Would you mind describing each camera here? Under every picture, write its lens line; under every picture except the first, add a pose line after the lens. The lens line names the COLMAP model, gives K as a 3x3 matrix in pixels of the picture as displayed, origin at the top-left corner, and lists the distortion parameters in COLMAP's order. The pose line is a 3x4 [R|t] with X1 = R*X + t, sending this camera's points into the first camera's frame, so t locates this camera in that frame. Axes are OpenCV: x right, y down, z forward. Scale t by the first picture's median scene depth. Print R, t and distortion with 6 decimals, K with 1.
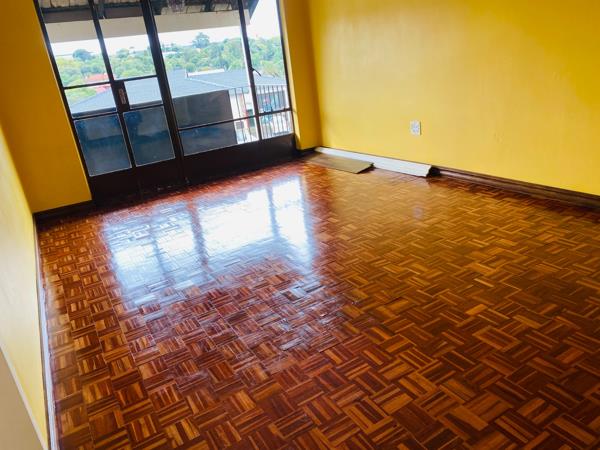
lens RADIAL K [[451.8, 0, 299.5], [0, 451.8, 224.1], [0, 0, 1]] dist [0.034588, -0.007229]
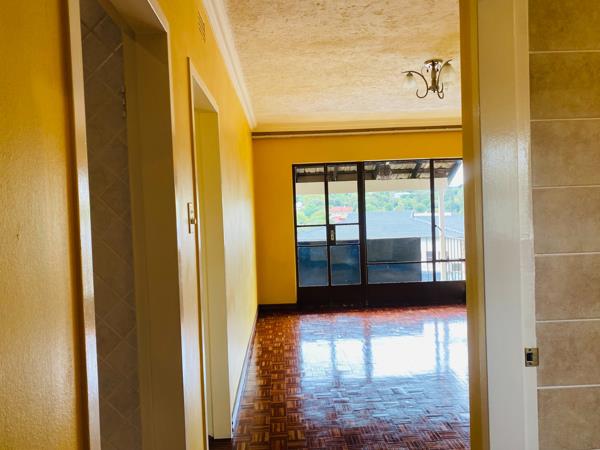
lens RADIAL K [[451.8, 0, 299.6], [0, 451.8, 224.7], [0, 0, 1]] dist [0.034588, -0.007229]
pose [[0.880798, 0.107392, -0.461152, 0.169871], [-0.235669, 0.944163, -0.230252, 0.037768], [0.410675, 0.311485, 0.856926, -0.262233]]
